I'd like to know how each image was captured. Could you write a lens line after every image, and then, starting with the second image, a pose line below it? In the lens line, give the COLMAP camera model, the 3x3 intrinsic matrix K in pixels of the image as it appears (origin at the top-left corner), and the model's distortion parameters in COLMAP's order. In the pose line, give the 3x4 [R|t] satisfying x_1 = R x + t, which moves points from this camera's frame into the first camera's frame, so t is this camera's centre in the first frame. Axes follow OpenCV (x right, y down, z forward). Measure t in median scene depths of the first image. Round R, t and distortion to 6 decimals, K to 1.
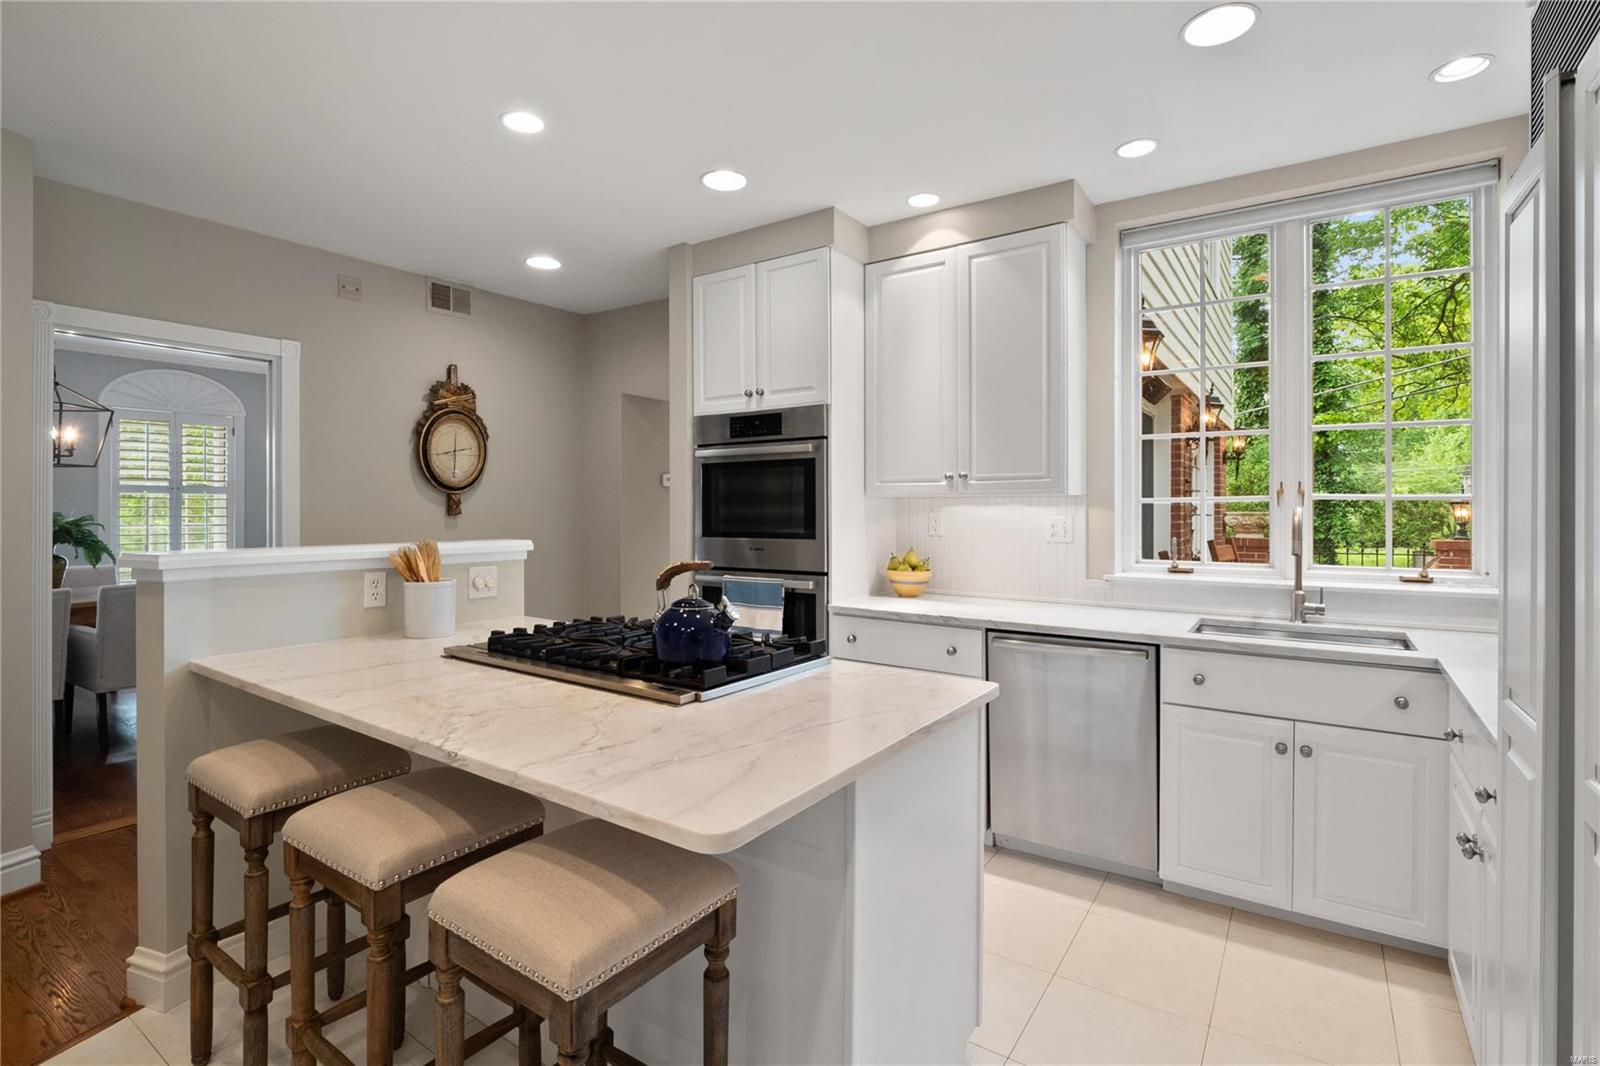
lens RADIAL K [[760.2, 0, 797.9], [0, 760.2, 521.4], [0, 0, 1]] dist [-0.003080, 0.000304]
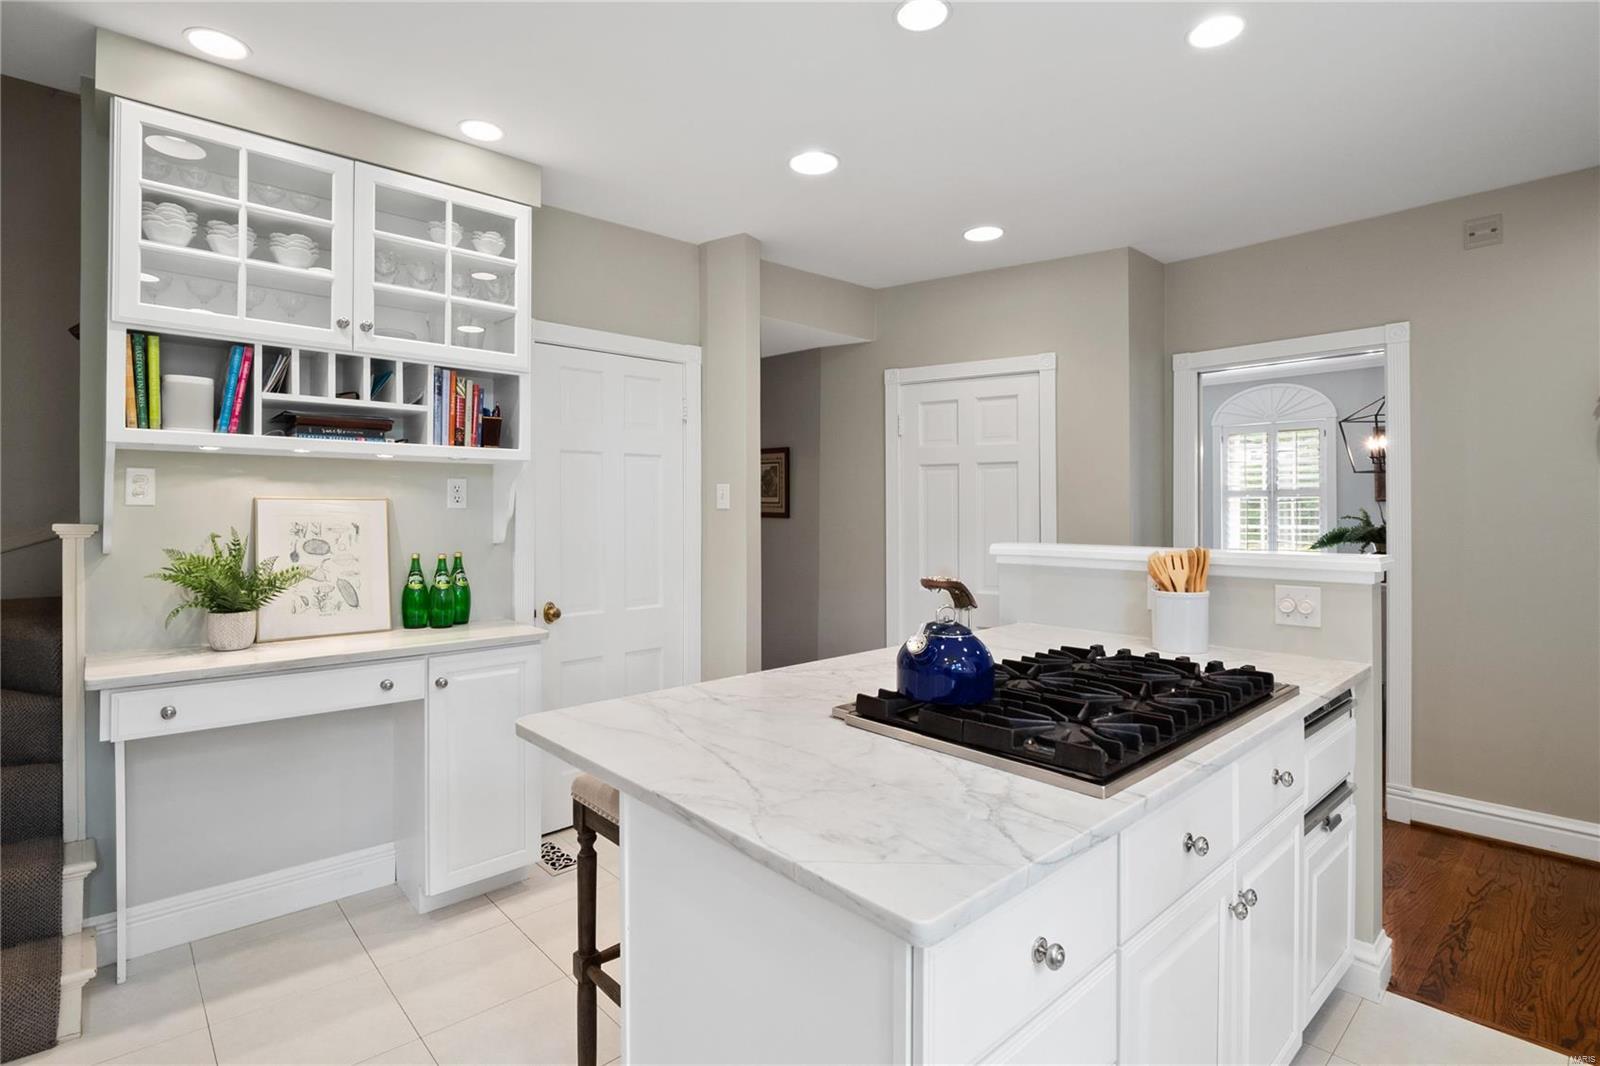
lens RADIAL K [[760.2, 0, 795.7], [0, 760.2, 503.5], [0, 0, 1]] dist [-0.003080, 0.000304]
pose [[-0.227596, -0.004492, -0.973745, 0.522912], [-0.012509, 0.999920, -0.001689, -0.020171], [0.973675, 0.011796, -0.227634, 0.756389]]
